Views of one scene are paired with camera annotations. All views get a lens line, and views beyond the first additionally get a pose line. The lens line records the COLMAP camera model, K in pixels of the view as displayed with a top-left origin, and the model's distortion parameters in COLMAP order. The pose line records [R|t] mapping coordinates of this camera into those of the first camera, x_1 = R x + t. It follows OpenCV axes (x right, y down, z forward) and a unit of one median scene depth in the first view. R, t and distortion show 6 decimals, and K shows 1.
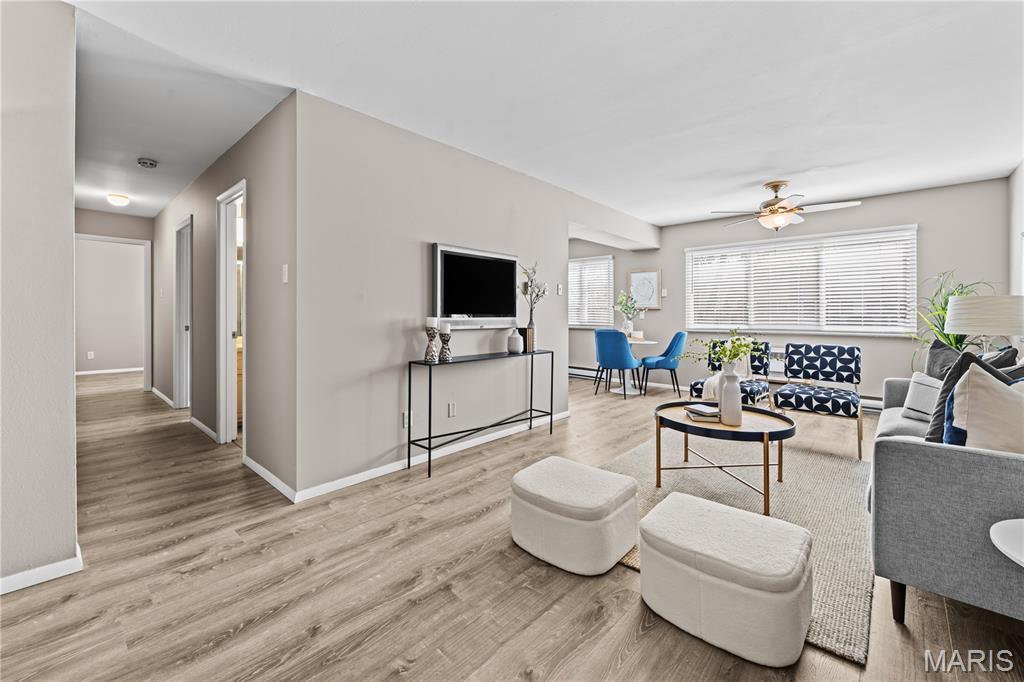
lens RADIAL K [[424.3, 0, 507.1], [0, 424.3, 311.8], [0, 0, 1]] dist [-0.000658, -0.001114]
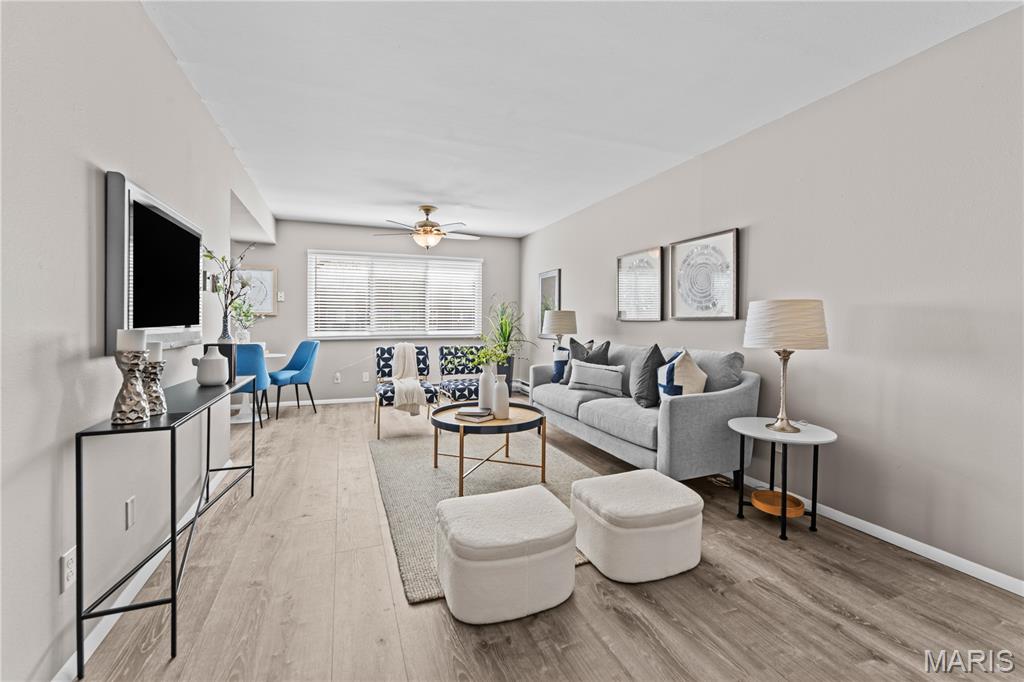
lens RADIAL K [[424.3, 0, 510.6], [0, 424.3, 323.4], [0, 0, 1]] dist [-0.000658, -0.001114]
pose [[0.435331, -0.004486, 0.900259, -0.338895], [-0.006602, 0.999945, 0.008175, -0.000441], [-0.900246, -0.009503, 0.435277, 0.331036]]
